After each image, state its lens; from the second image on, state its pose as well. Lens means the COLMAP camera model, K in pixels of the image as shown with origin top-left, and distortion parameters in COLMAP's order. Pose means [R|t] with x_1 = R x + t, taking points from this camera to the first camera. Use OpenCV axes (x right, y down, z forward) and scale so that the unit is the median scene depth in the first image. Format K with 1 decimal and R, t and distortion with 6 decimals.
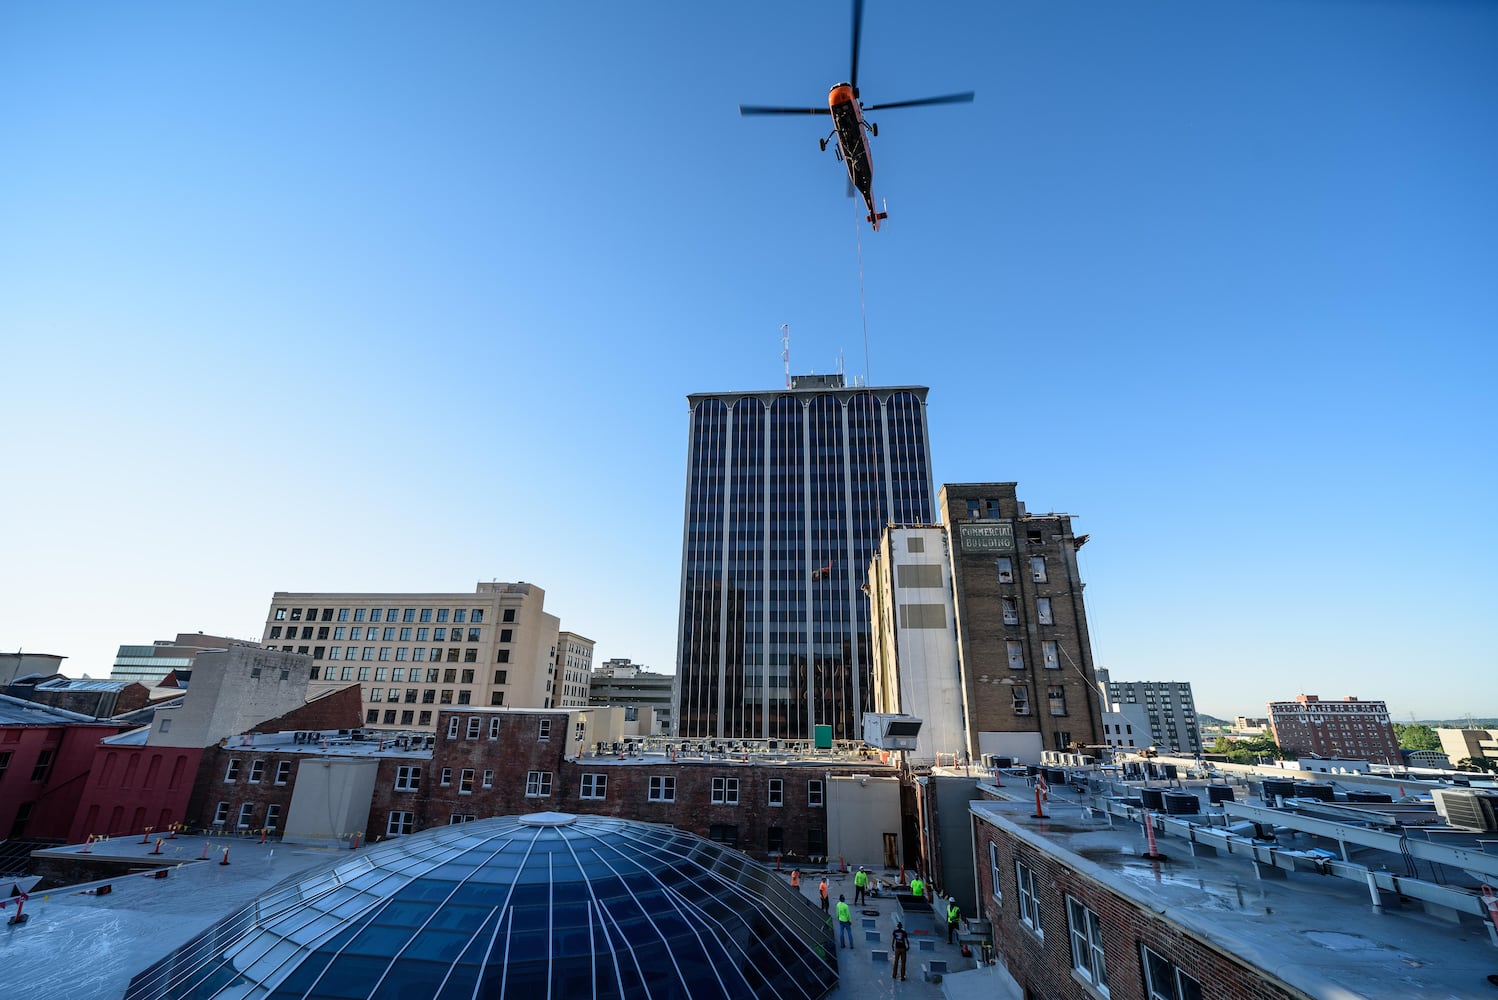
lens RADIAL K [[586.7, 0, 745.5], [0, 586.7, 515.1], [0, 0, 1]] dist [-0.045474, 0.010302]
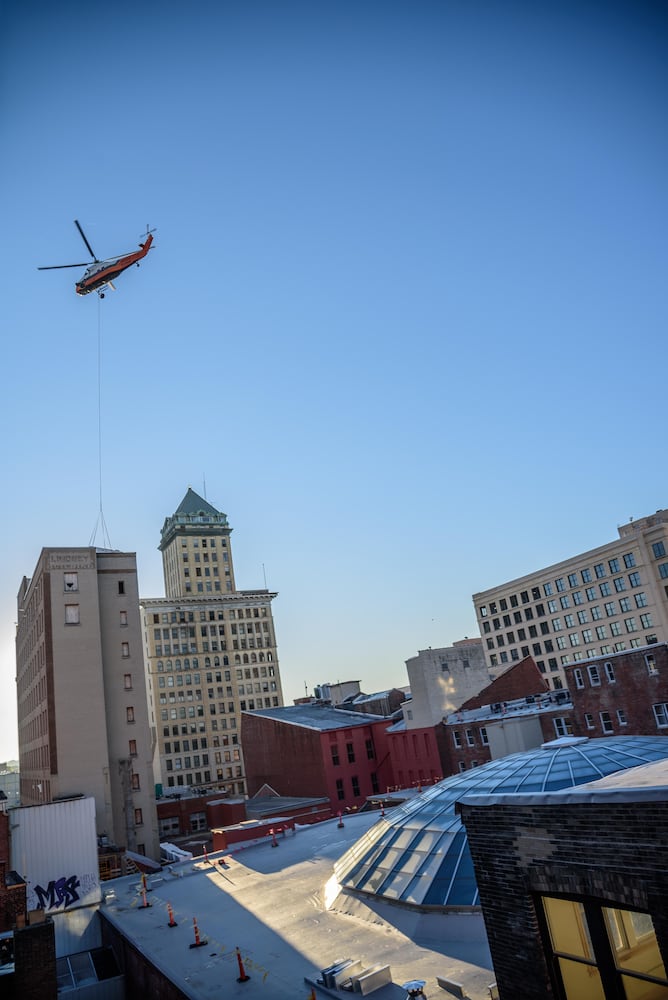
lens RADIAL K [[677.8, 0, 331.8], [0, 677.8, 508.7], [0, 0, 1]] dist [-0.141363, 0.070368]
pose [[0.531214, -0.349885, -0.771617, 0.162058], [0.426107, 0.897509, -0.113620, 0.013666], [0.732287, -0.268435, 0.625858, -0.013347]]
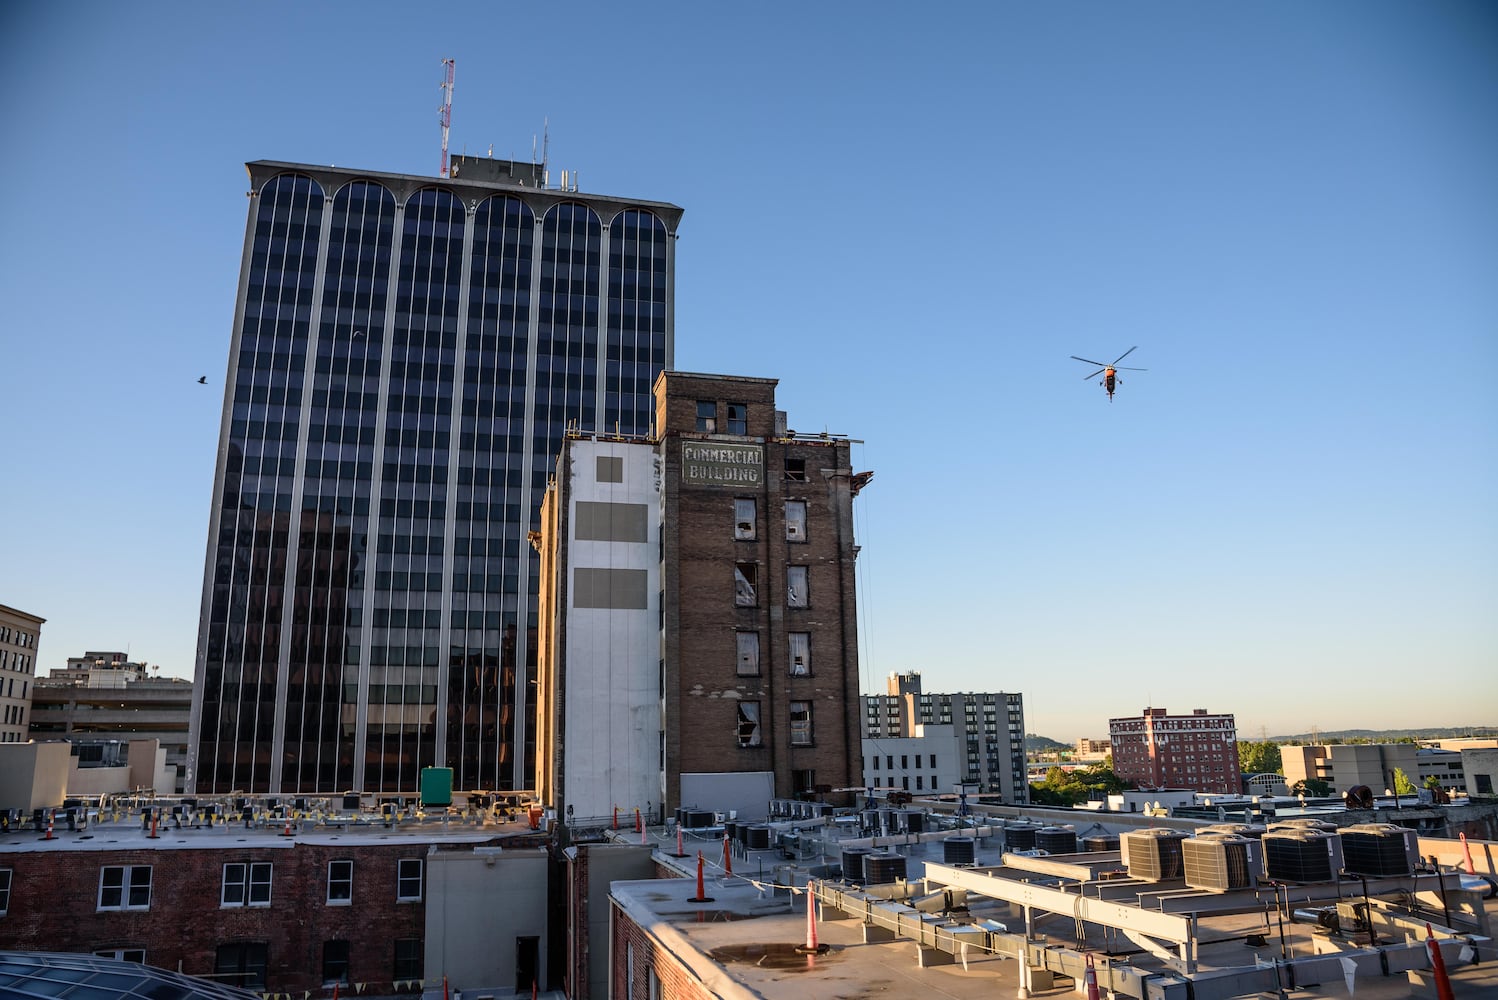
lens RADIAL K [[1013.0, 0, 726.5], [0, 1013.0, 502.5], [0, 0, 1]] dist [-0.119289, 0.069163]
pose [[0.938850, 0.051293, 0.340484, 0.028756], [-0.081362, 0.993887, 0.074620, -0.001195], [-0.334575, -0.097759, 0.937285, -0.003588]]
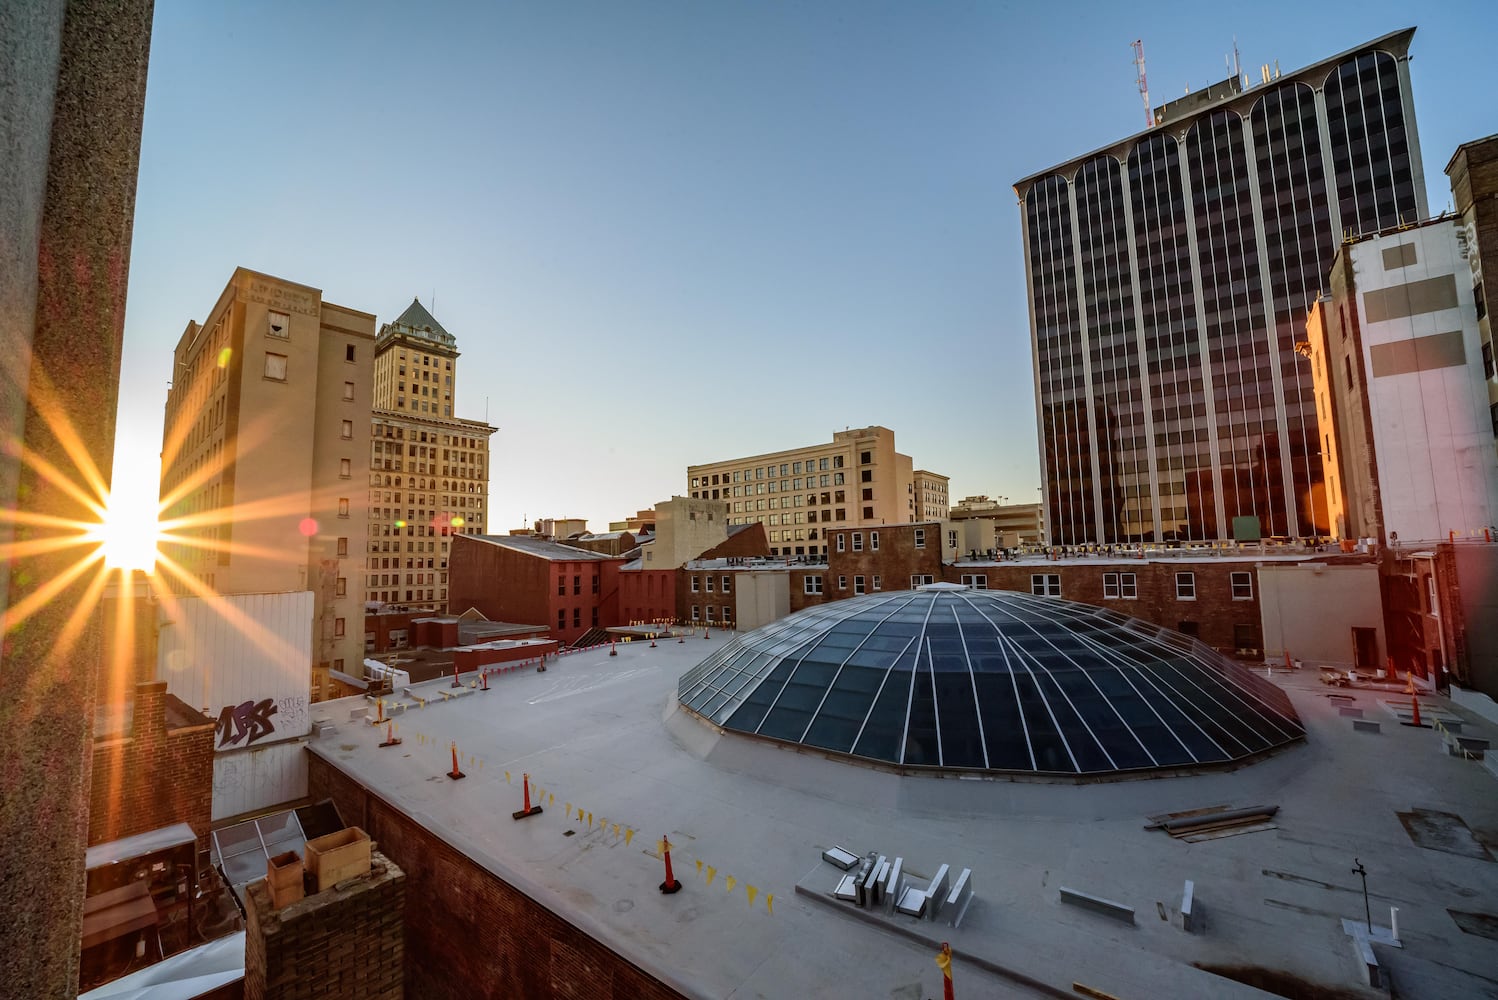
lens RADIAL K [[571.3, 0, 747.6], [0, 571.3, 514.0], [0, 0, 1]] dist [-0.045547, 0.009381]
pose [[0.829904, -0.079801, -0.552170, -0.011846], [0.216533, 0.958206, 0.186964, 0.030140], [0.514173, -0.274725, 0.812498, -0.006584]]
